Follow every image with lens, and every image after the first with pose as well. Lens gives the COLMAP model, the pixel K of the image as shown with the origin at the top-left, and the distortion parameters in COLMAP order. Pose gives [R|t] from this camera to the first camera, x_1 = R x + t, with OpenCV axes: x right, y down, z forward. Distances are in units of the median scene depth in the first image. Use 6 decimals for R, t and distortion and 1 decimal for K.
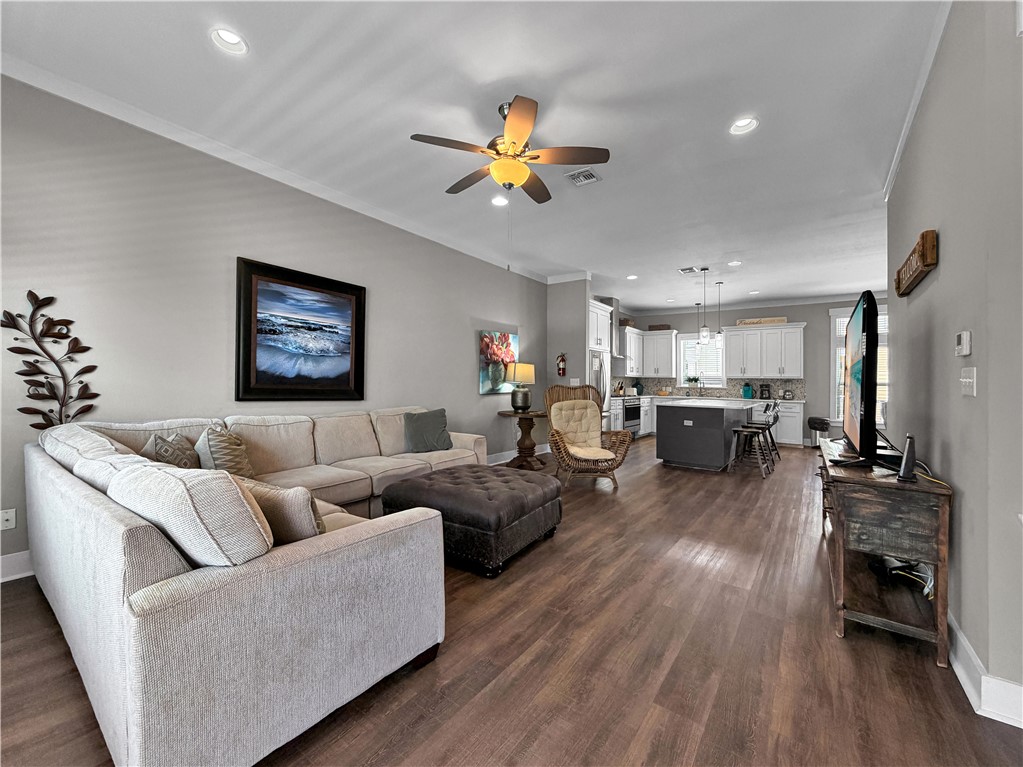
lens RADIAL K [[418.8, 0, 506.2], [0, 418.8, 368.9], [0, 0, 1]] dist [-0.001139, 0.000262]
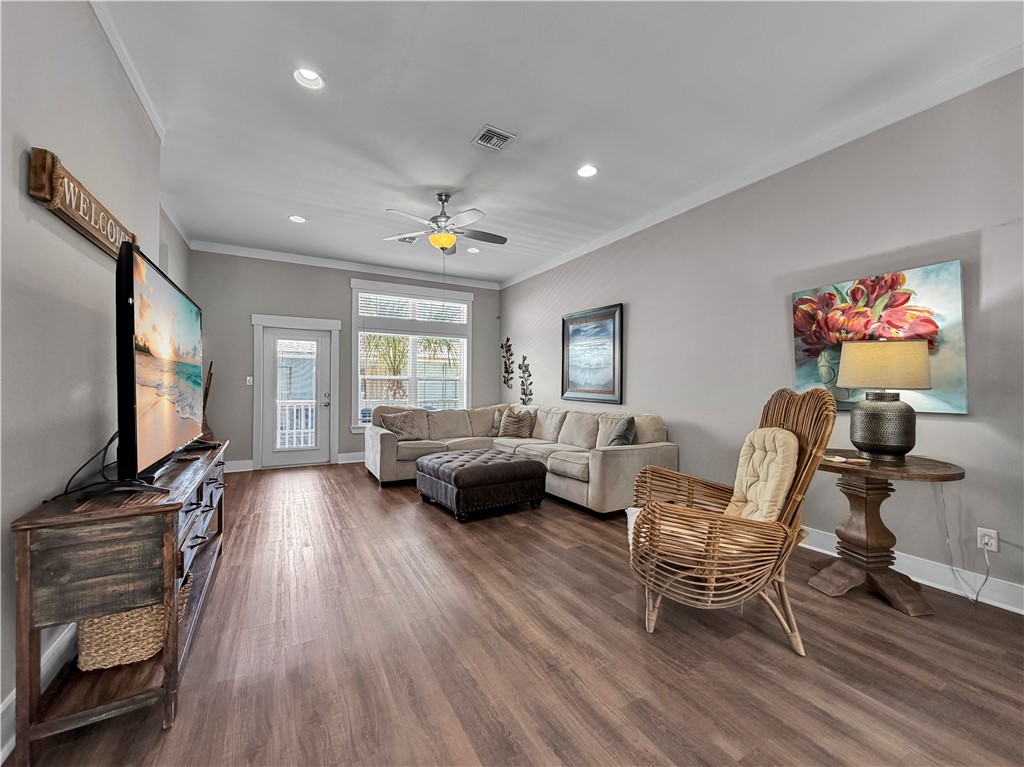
lens RADIAL K [[417.2, 0, 503.6], [0, 417.2, 382.7], [0, 0, 1]] dist [-0.001422, 0.000870]
pose [[-0.428254, -0.025357, -0.903303, 0.404270], [0.017258, 0.999194, -0.036231, 0.026428], [0.903494, -0.031106, -0.427471, 0.597132]]
